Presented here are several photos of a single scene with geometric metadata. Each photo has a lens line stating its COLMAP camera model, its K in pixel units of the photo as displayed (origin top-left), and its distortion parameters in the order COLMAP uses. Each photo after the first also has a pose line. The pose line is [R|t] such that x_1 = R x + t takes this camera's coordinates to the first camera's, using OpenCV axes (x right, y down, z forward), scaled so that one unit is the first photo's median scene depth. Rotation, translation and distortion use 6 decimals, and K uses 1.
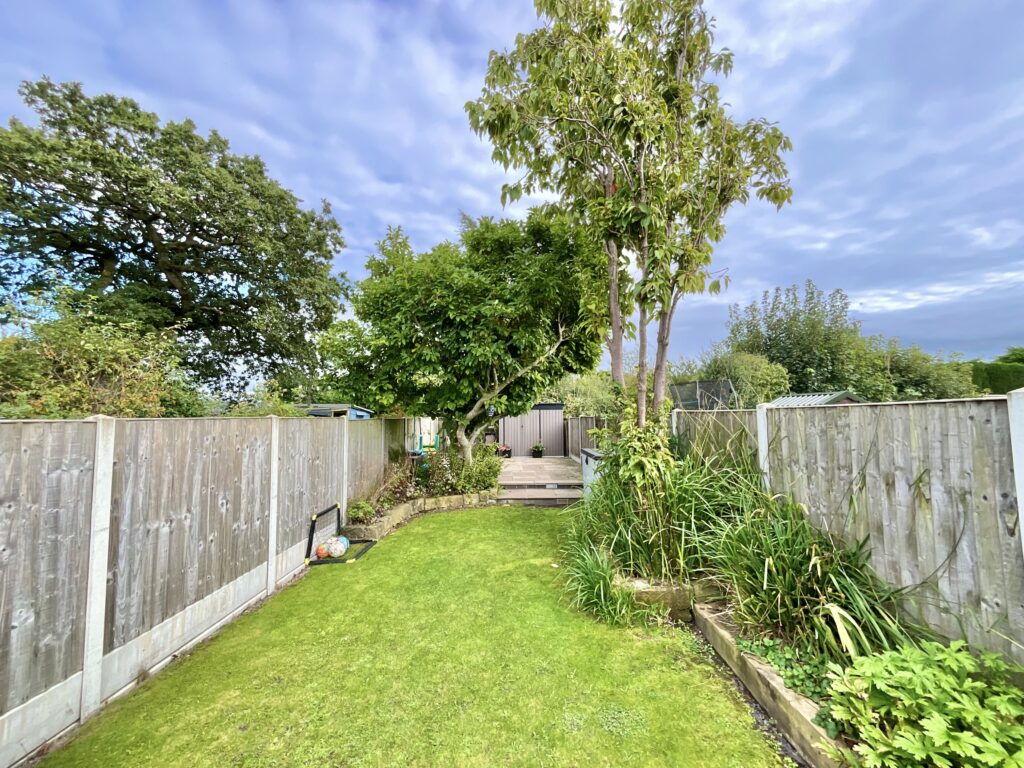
lens RADIAL K [[414.7, 0, 509.1], [0, 414.7, 385.6], [0, 0, 1]] dist [-0.002210, 0.000194]
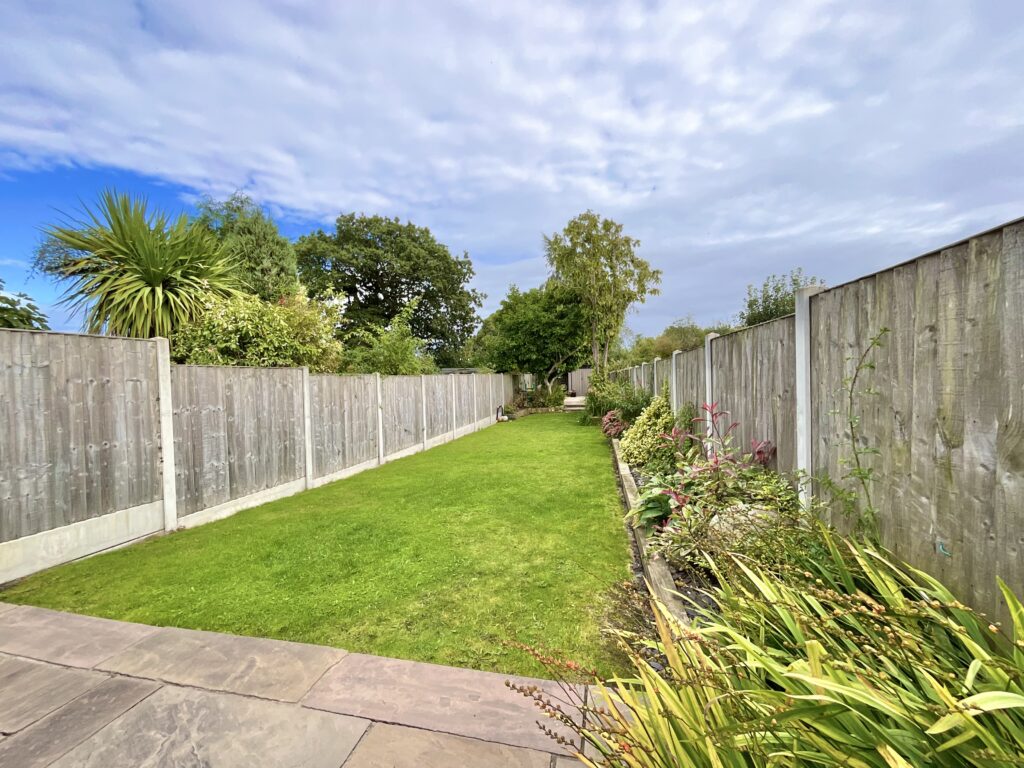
lens RADIAL K [[414.7, 0, 512.1], [0, 414.7, 385.4], [0, 0, 1]] dist [-0.002210, 0.000194]
pose [[0.980671, -0.012913, -0.195235, 0.138030], [0.032469, 0.994725, 0.097299, -0.080799], [0.192949, -0.101757, 0.975918, -1.201122]]
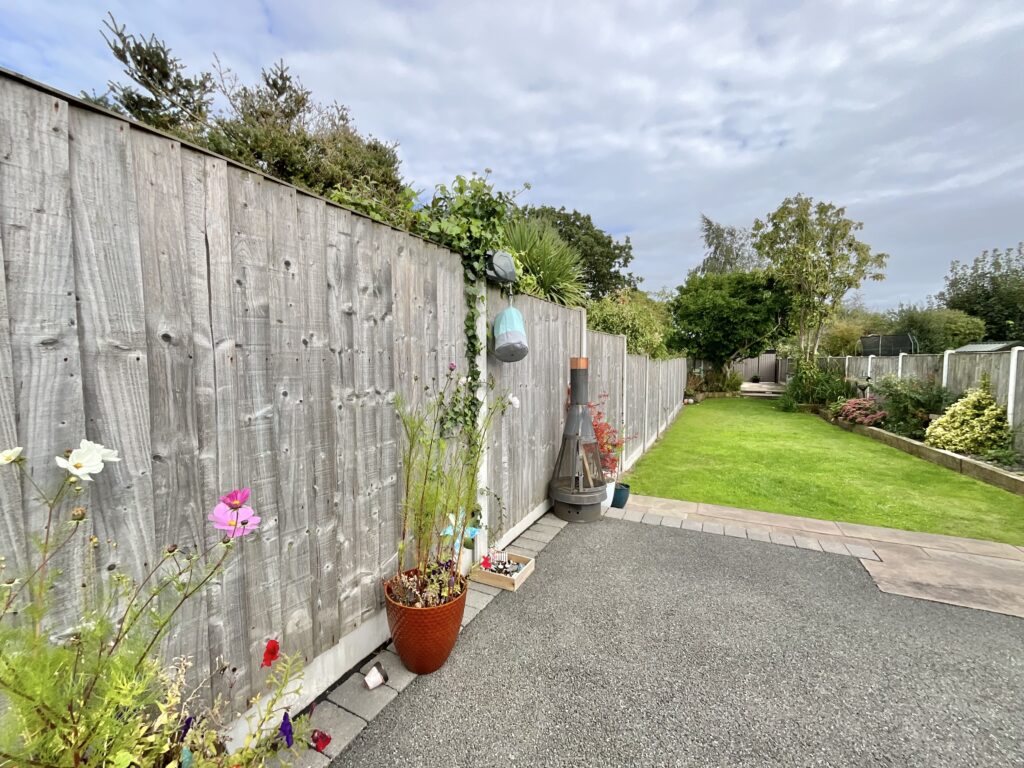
lens RADIAL K [[414.7, 0, 511.1], [0, 414.7, 385.6], [0, 0, 1]] dist [-0.002210, 0.000194]
pose [[0.911065, 0.033457, -0.410903, -0.240579], [0.026962, 0.989732, 0.140367, -0.123055], [0.411380, -0.138962, 0.900809, -1.505473]]
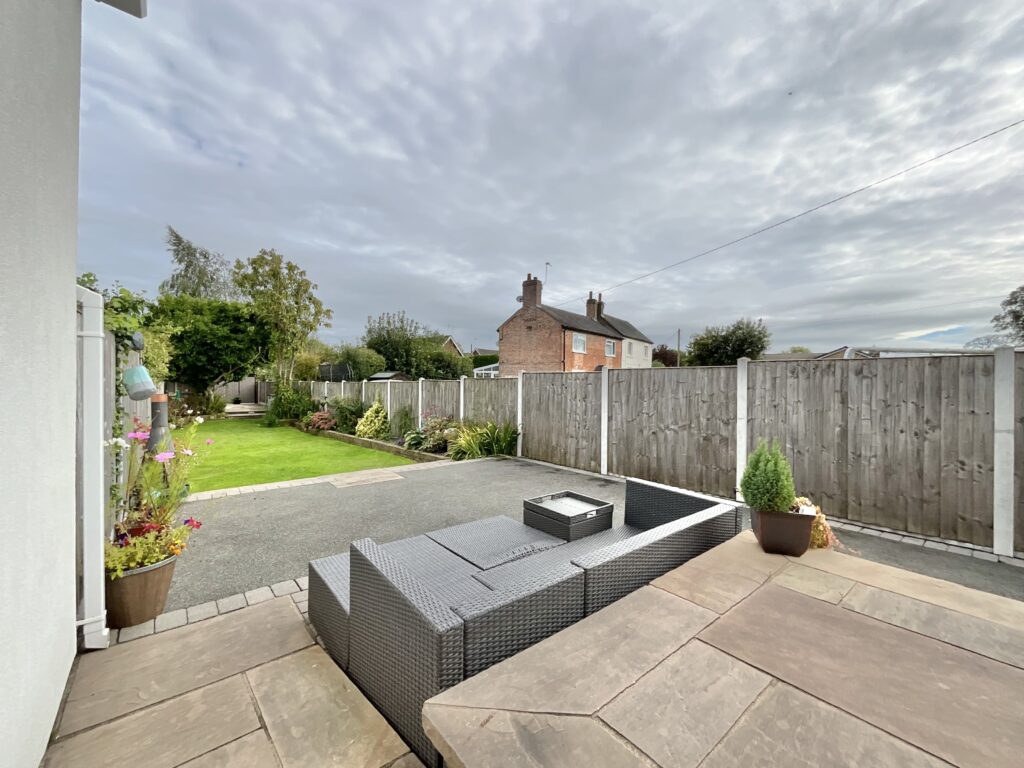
lens RADIAL K [[425.6, 0, 501.2], [0, 425.6, 381.3], [0, 0, 1]] dist [0.025637, 0.000802]
pose [[0.776364, 0.012308, 0.630165, -0.354973], [-0.063949, 0.996188, 0.059329, -0.171327], [-0.627033, -0.086360, 0.774191, -1.851360]]
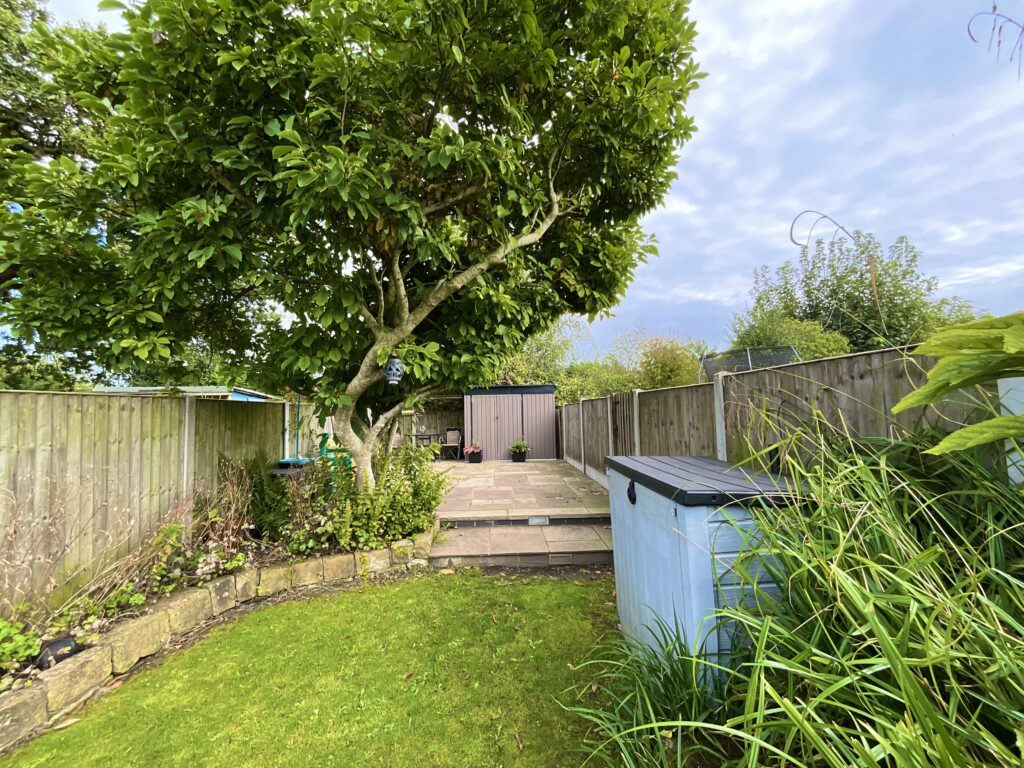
lens RADIAL K [[414.7, 0, 511.2], [0, 414.7, 388.0], [0, 0, 1]] dist [-0.002210, 0.000194]
pose [[0.999405, -0.010393, 0.032898, 0.055634], [0.009949, 0.999857, 0.013646, 0.064561], [-0.033035, -0.013311, 0.999366, 0.502956]]
